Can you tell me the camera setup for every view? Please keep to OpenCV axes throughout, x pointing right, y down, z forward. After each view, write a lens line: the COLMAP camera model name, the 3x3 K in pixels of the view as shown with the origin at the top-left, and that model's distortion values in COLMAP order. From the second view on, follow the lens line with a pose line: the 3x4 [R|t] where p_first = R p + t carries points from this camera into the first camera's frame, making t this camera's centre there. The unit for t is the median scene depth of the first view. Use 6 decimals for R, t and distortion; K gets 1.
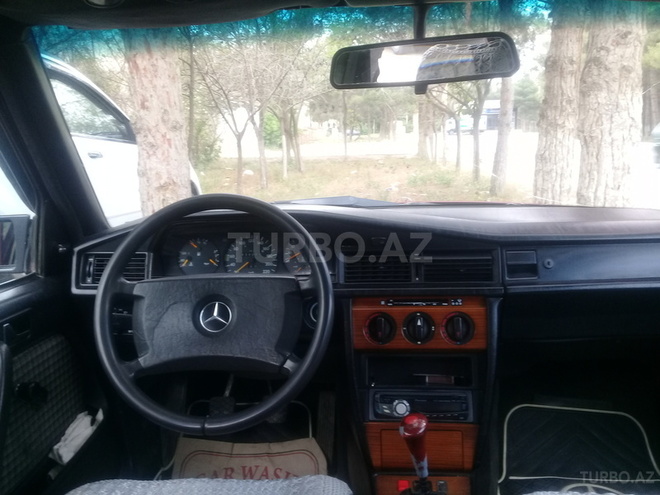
lens RADIAL K [[608.2, 0, 330.0], [0, 608.2, 247.5], [0, 0, 1]] dist [0.085278, -0.159448]
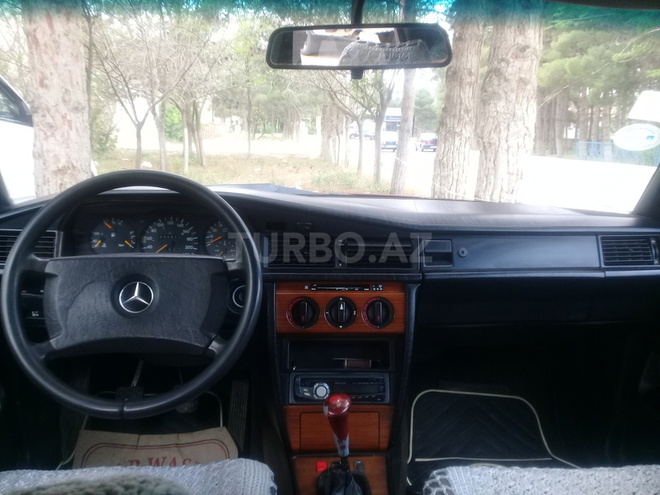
lens RADIAL K [[603.9, 0, 329.4], [0, 603.9, 249.4], [0, 0, 1]] dist [0.087787, -0.170389]
pose [[0.986284, 0.027156, 0.162806, -0.028545], [-0.027878, 0.999609, 0.002148, 0.017443], [-0.162684, -0.006658, 0.986656, 0.004119]]
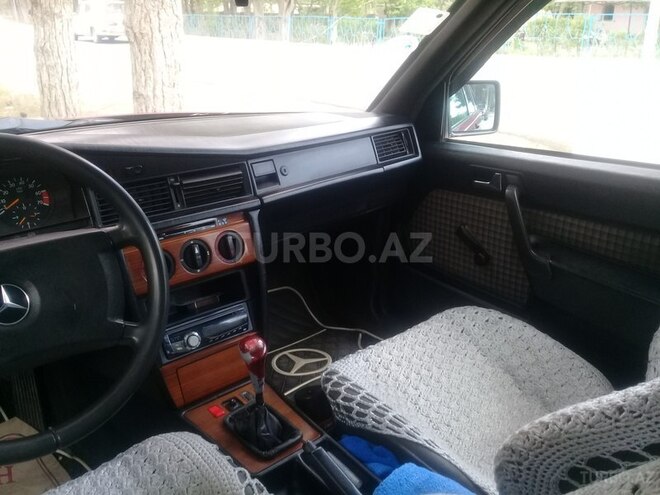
lens RADIAL K [[608.2, 0, 330.0], [0, 608.2, 247.5], [0, 0, 1]] dist [0.085278, -0.159448]
pose [[0.670264, -0.225572, 0.707010, -0.271332], [0.100465, 0.971496, 0.214713, -0.046303], [-0.735291, -0.072885, 0.673822, 0.138281]]
